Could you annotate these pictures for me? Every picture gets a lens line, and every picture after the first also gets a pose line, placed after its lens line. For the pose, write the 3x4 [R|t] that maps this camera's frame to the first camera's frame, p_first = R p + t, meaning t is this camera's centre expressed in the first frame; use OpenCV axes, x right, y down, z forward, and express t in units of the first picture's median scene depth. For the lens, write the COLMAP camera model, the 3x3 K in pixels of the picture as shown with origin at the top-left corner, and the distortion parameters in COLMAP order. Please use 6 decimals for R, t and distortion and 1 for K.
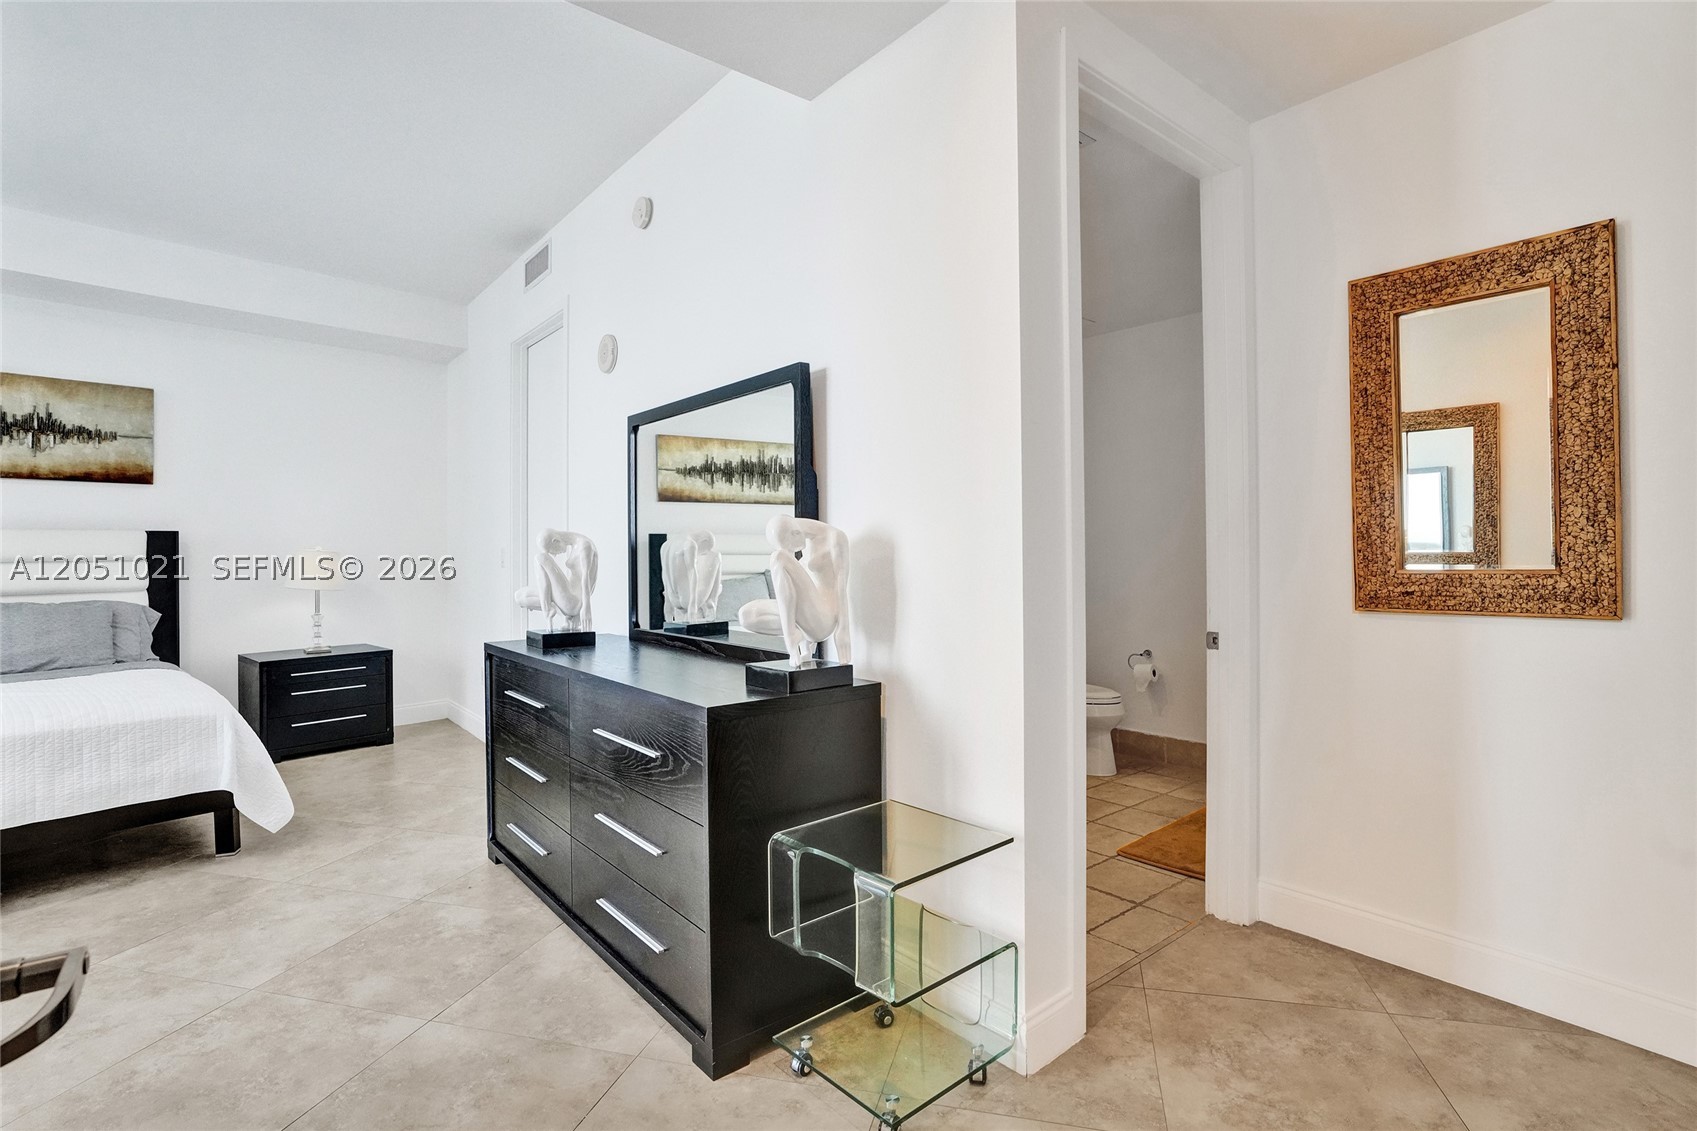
lens RADIAL K [[814.5, 0, 854.1], [0, 814.5, 560.2], [0, 0, 1]] dist [-0.054306, 0.029329]
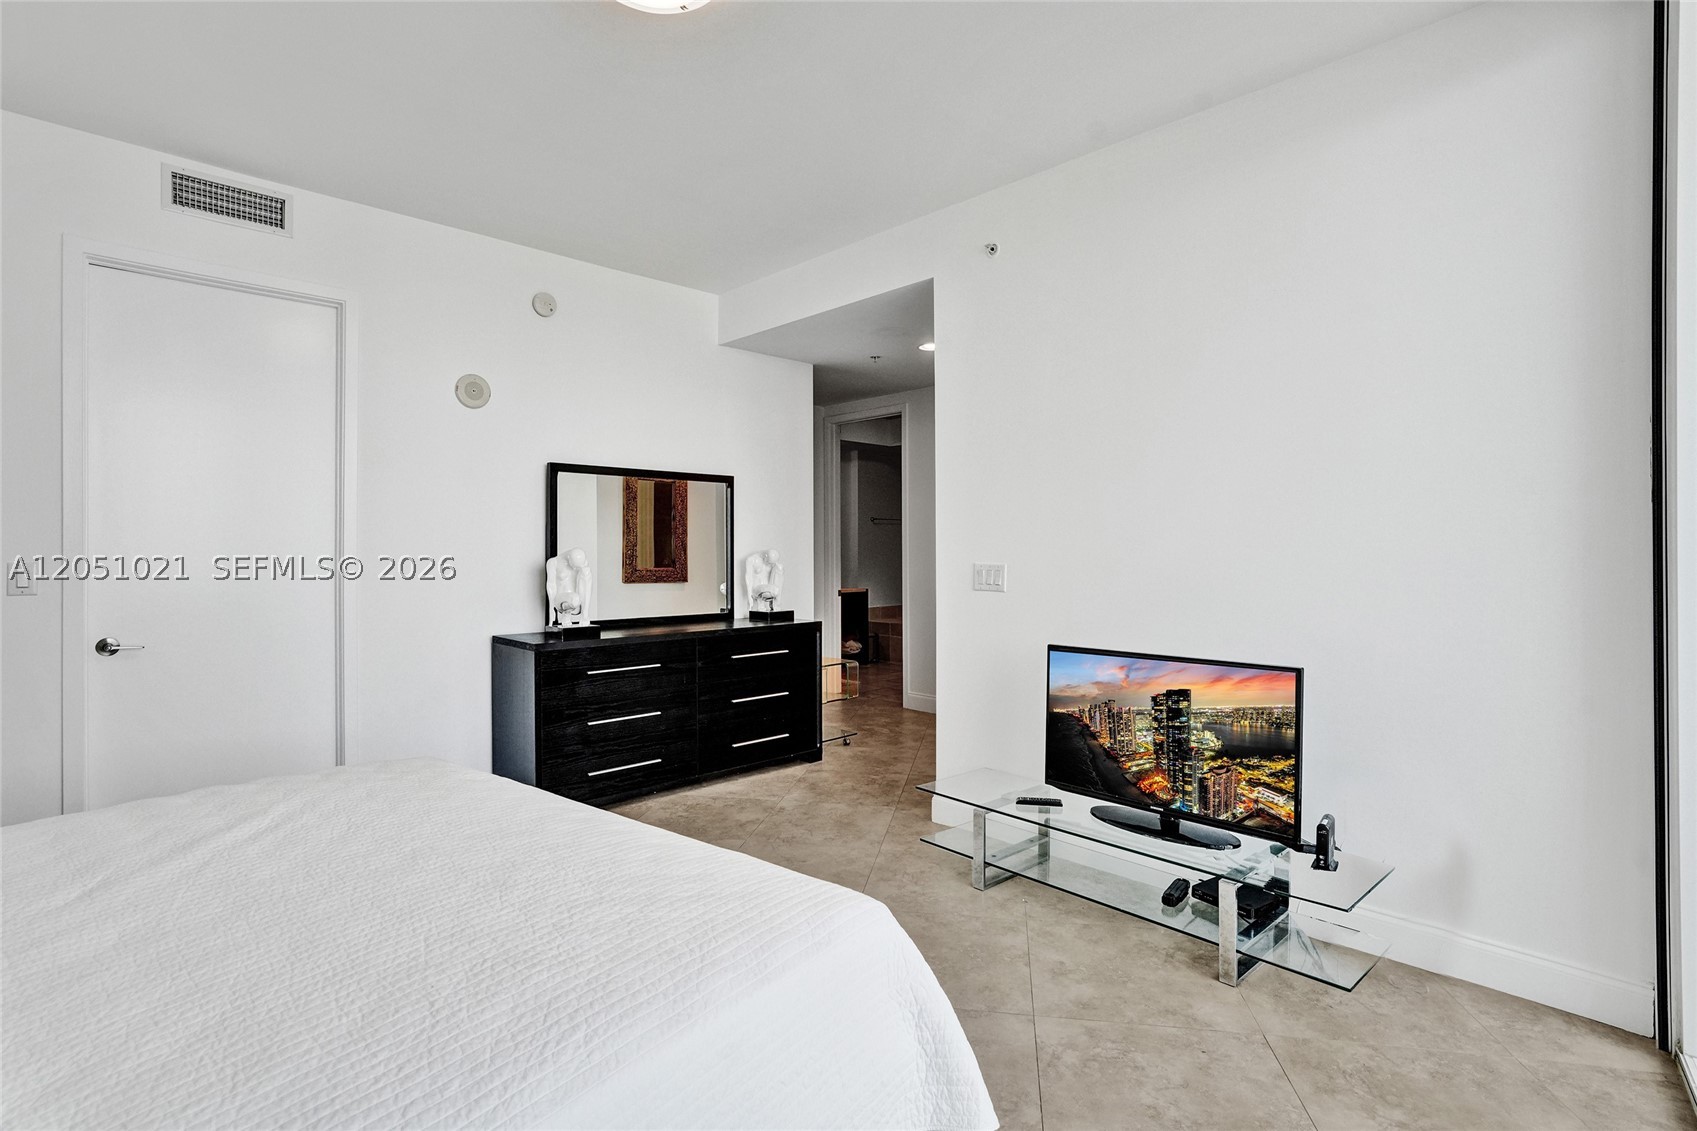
lens RADIAL K [[814.5, 0, 854.1], [0, 814.5, 560.2], [0, 0, 1]] dist [-0.054306, 0.029329]
pose [[-0.078563, 0.003423, 0.996903, -1.250788], [0.017794, 0.999840, -0.002031, -0.006264], [-0.996750, 0.017579, -0.078612, 0.472052]]
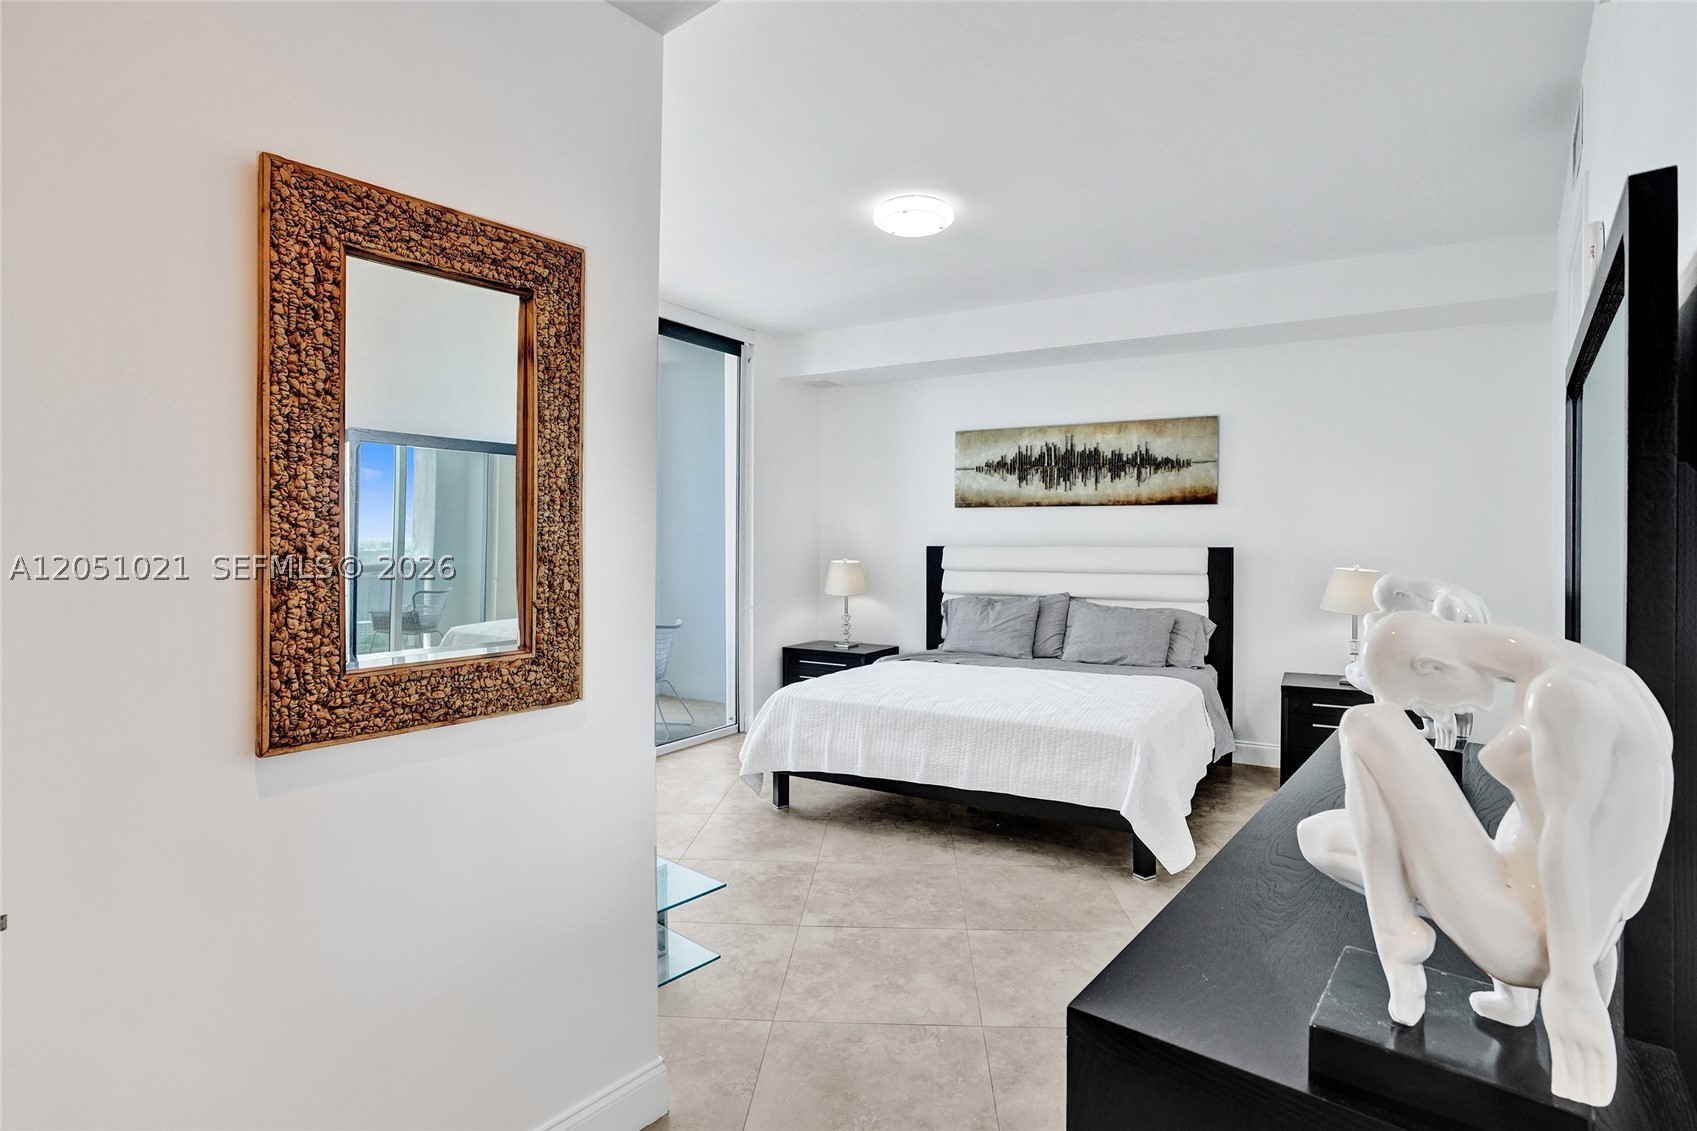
lens RADIAL K [[815.9, 0, 858.4], [0, 815.9, 545.8], [0, 0, 1]] dist [-0.054165, 0.028446]
pose [[0.203041, 0.000204, -0.979170, 0.094886], [-0.023950, 0.999702, -0.004758, -0.024287], [0.978877, 0.024417, 0.202985, 0.331964]]
